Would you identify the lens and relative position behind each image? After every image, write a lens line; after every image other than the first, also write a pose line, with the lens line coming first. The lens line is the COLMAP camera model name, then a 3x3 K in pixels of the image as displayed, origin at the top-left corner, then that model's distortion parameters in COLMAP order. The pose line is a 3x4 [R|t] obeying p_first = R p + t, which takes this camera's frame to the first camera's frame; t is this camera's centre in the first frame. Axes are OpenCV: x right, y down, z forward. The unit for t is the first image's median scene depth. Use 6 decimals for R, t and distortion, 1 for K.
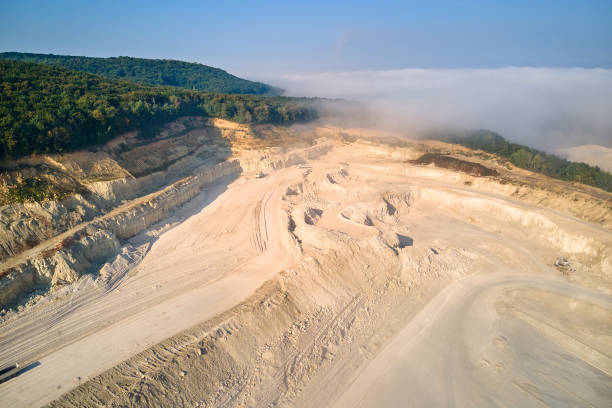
lens RADIAL K [[443.0, 0, 301.3], [0, 443.0, 186.3], [0, 0, 1]] dist [0.124097, -0.229825]
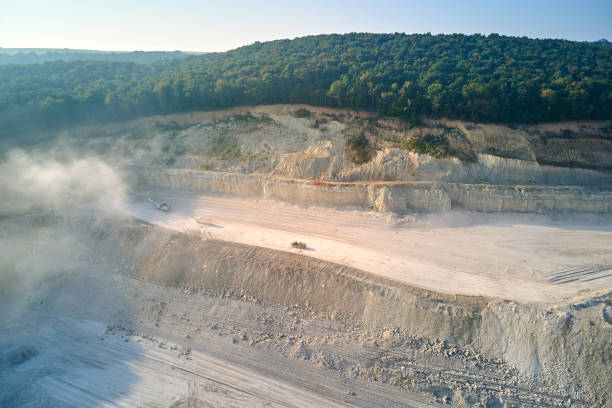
lens RADIAL K [[442.2, 0, 302.8], [0, 442.2, 207.7], [0, 0, 1]] dist [0.125274, -0.233642]
pose [[0.141907, 0.311314, -0.939652, 0.494187], [-0.256561, 0.928388, 0.268836, -0.064042], [0.956054, 0.202929, 0.211616, 0.382154]]
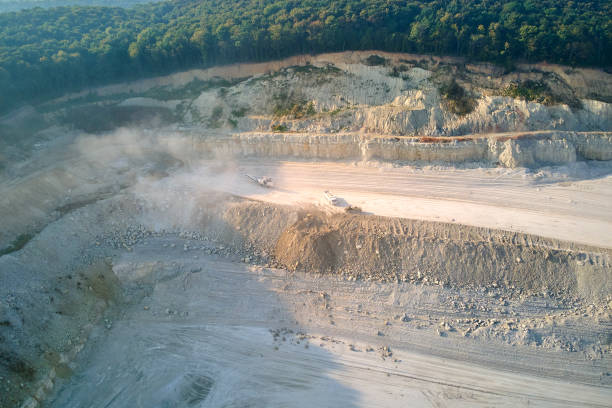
lens RADIAL K [[443.0, 0, 301.3], [0, 443.0, 186.3], [0, 0, 1]] dist [0.124097, -0.229825]
pose [[0.311562, 0.356952, -0.880633, 0.286426], [-0.236973, 0.926668, 0.291772, 0.031718], [0.920203, 0.117781, 0.373302, 0.044763]]
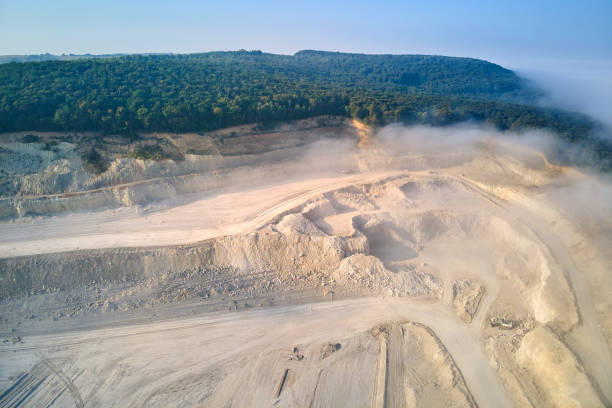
lens RADIAL K [[438.6, 0, 303.8], [0, 438.6, 184.9], [0, 0, 1]] dist [0.117524, -0.213449]
pose [[0.746408, 0.191260, -0.637413, 0.827628], [-0.173897, 0.980587, 0.090598, -0.110942], [0.642367, 0.043221, 0.765178, 0.075045]]
